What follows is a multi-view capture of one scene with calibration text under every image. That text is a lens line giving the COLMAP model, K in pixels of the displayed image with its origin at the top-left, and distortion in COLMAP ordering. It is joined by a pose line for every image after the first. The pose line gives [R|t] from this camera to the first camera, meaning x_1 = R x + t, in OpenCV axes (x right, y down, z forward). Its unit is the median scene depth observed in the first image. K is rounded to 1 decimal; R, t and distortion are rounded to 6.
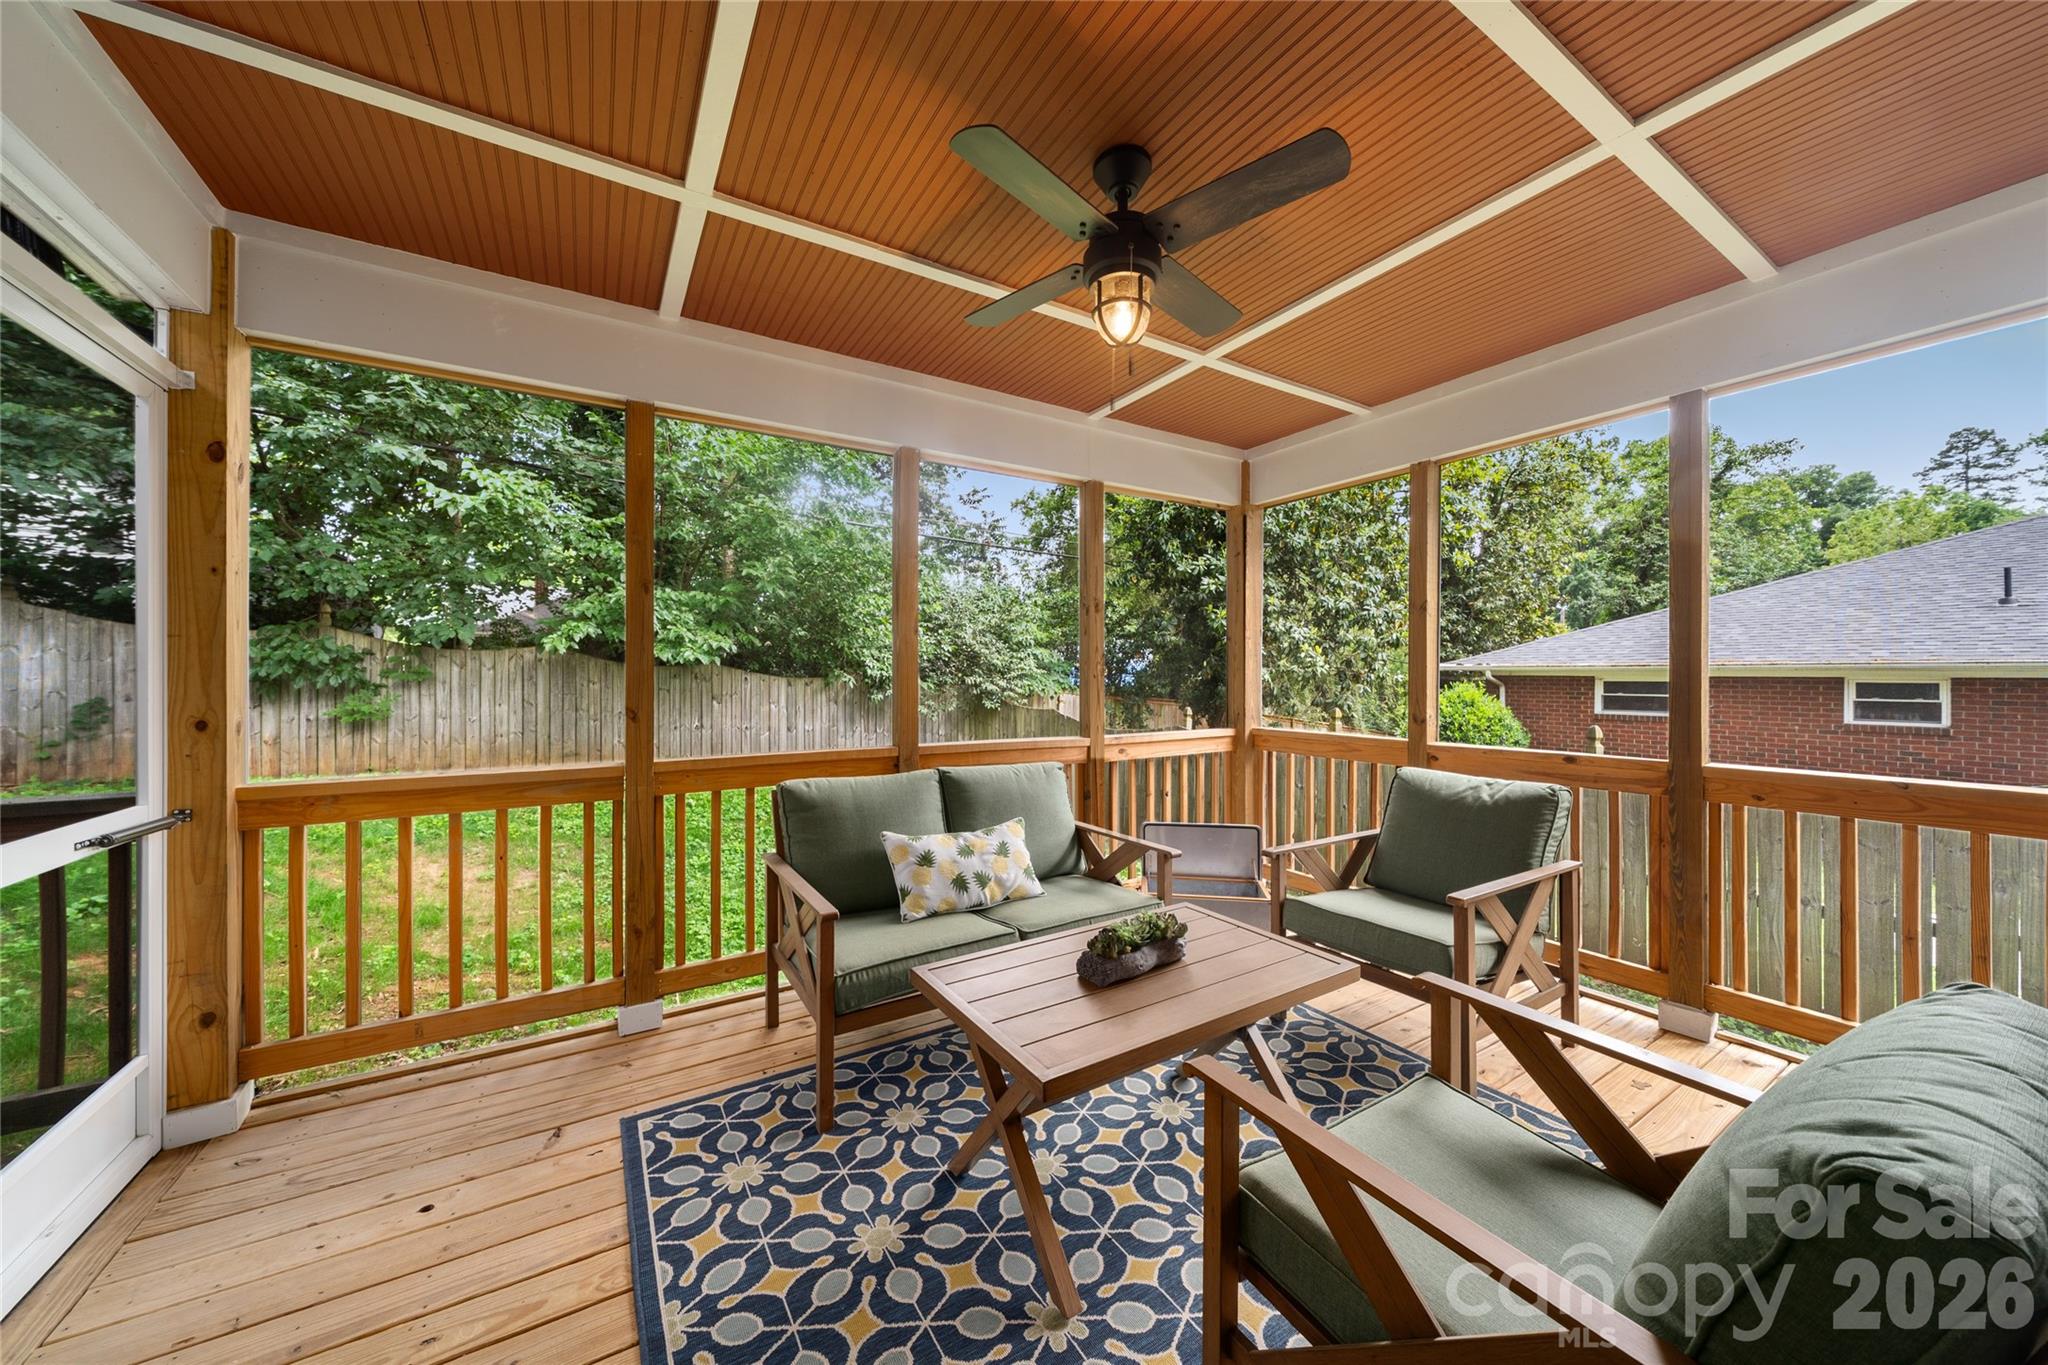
lens RADIAL K [[716.3, 0, 993.5], [0, 716.3, 674.8], [0, 0, 1]] dist [-0.004164, -0.000343]
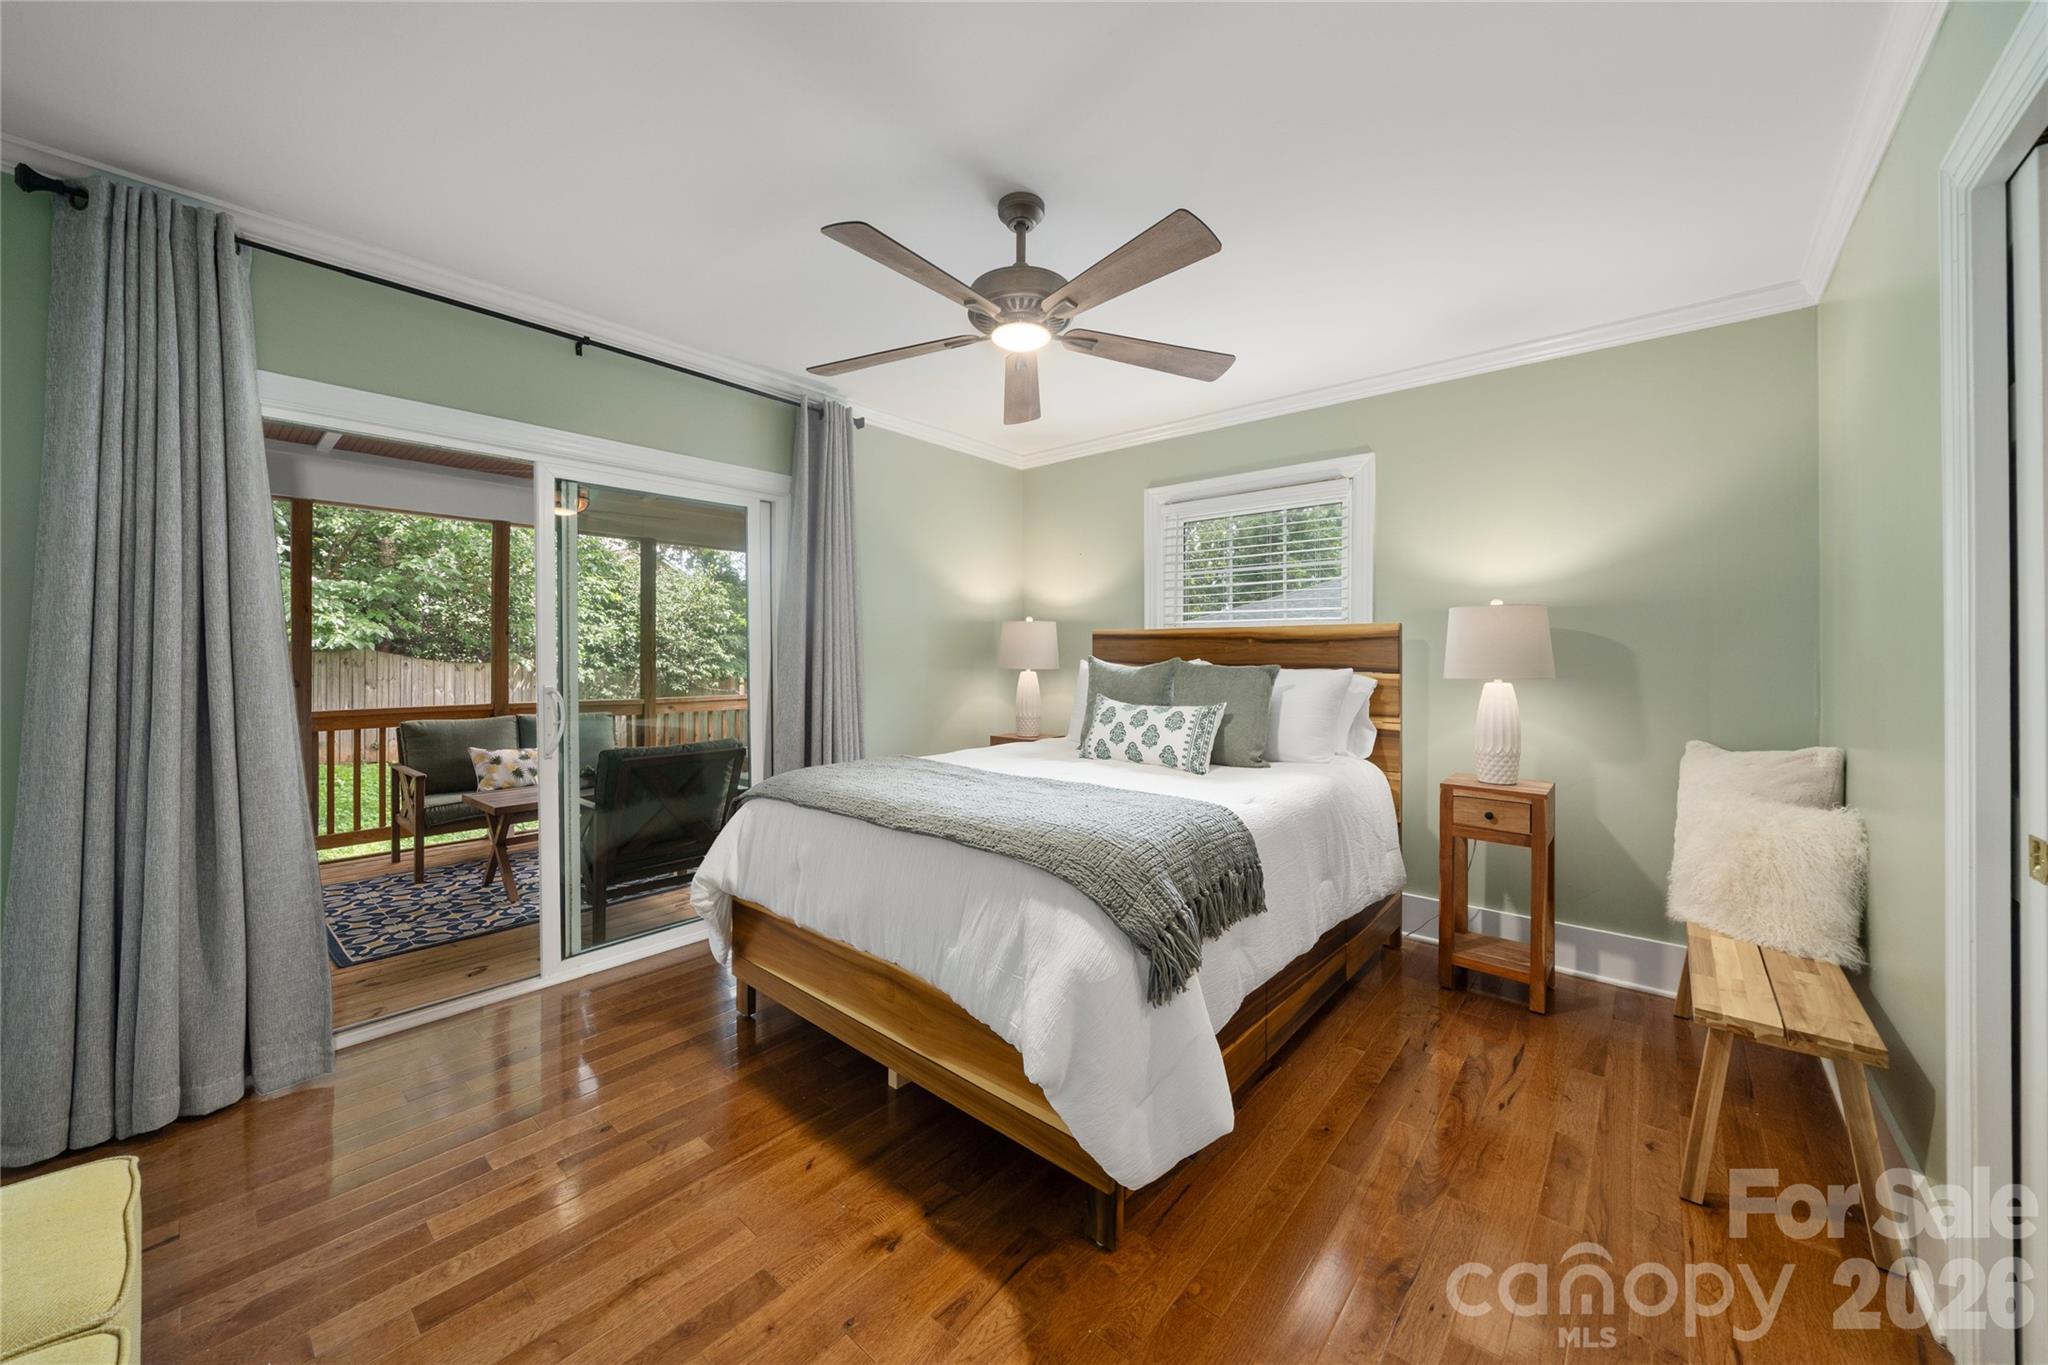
lens RADIAL K [[770.8, 0, 1010.5], [0, 770.8, 662.5], [0, 0, 1]] dist [-0.006283, 0.000387]
pose [[0.950972, -0.002336, 0.309268, 0.206534], [0.001291, 0.999993, 0.003581, 0.001588], [-0.309274, -0.003006, 0.950968, -0.476731]]
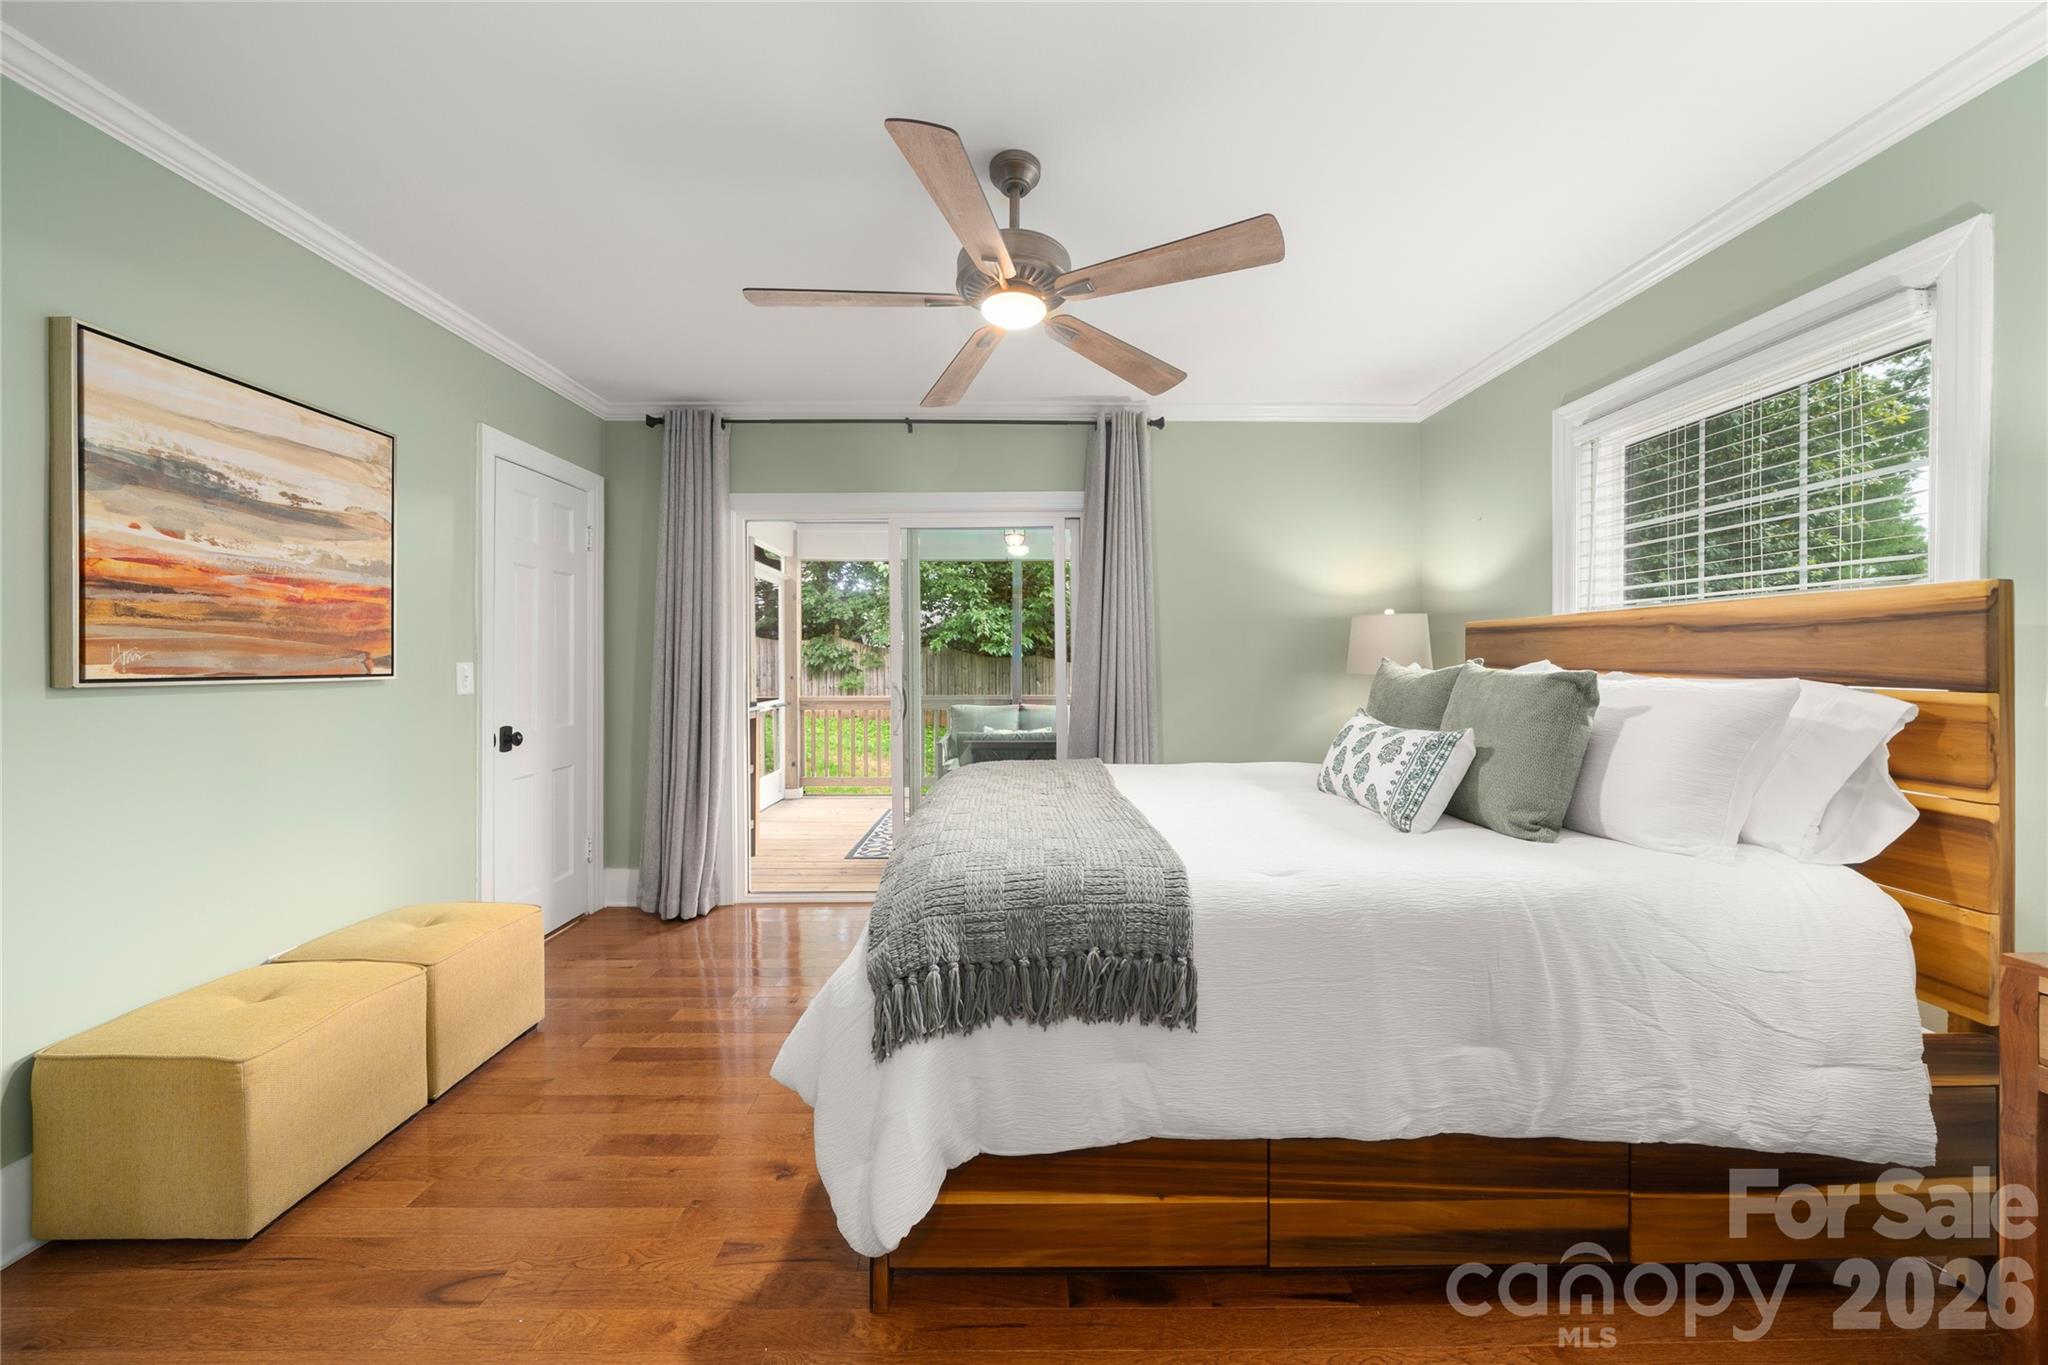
lens RADIAL K [[716.3, 0, 997.9], [0, 716.3, 673.3], [0, 0, 1]] dist [-0.004164, -0.000343]
pose [[0.850022, 0.005658, -0.526716, 0.450396], [0.001262, 0.999918, 0.012778, 0.002470], [0.526745, -0.011526, 0.849945, -0.409618]]
